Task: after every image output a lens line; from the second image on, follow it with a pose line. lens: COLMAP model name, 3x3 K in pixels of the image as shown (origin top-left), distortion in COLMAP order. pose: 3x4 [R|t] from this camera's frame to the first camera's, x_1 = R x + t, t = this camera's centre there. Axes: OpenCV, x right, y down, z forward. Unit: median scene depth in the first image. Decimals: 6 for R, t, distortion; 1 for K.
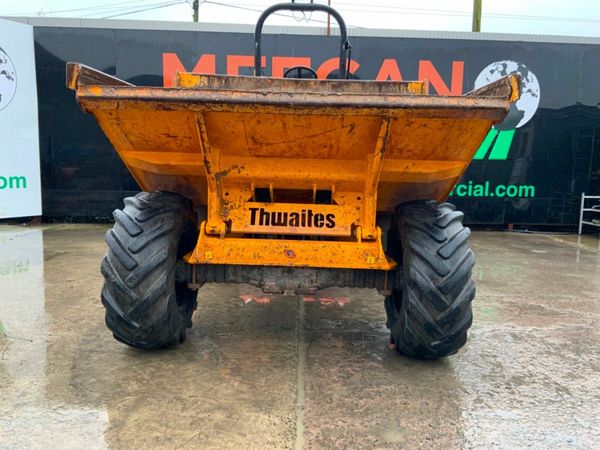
lens RADIAL K [[496.5, 0, 301.3], [0, 496.5, 224.2], [0, 0, 1]] dist [0.039527, -0.028056]
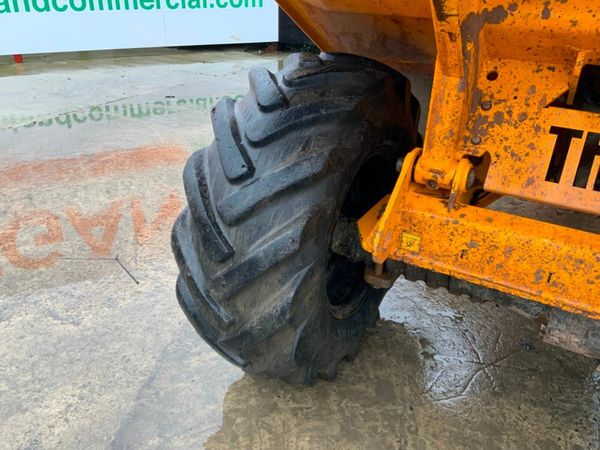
lens RADIAL K [[496.5, 0, 300.1], [0, 496.5, 227.6], [0, 0, 1]] dist [0.039527, -0.028056]
pose [[0.871203, 0.218242, -0.439745, -0.090808], [-0.053986, 0.932910, 0.356041, -0.082545], [0.487946, -0.286443, 0.824536, 0.625126]]
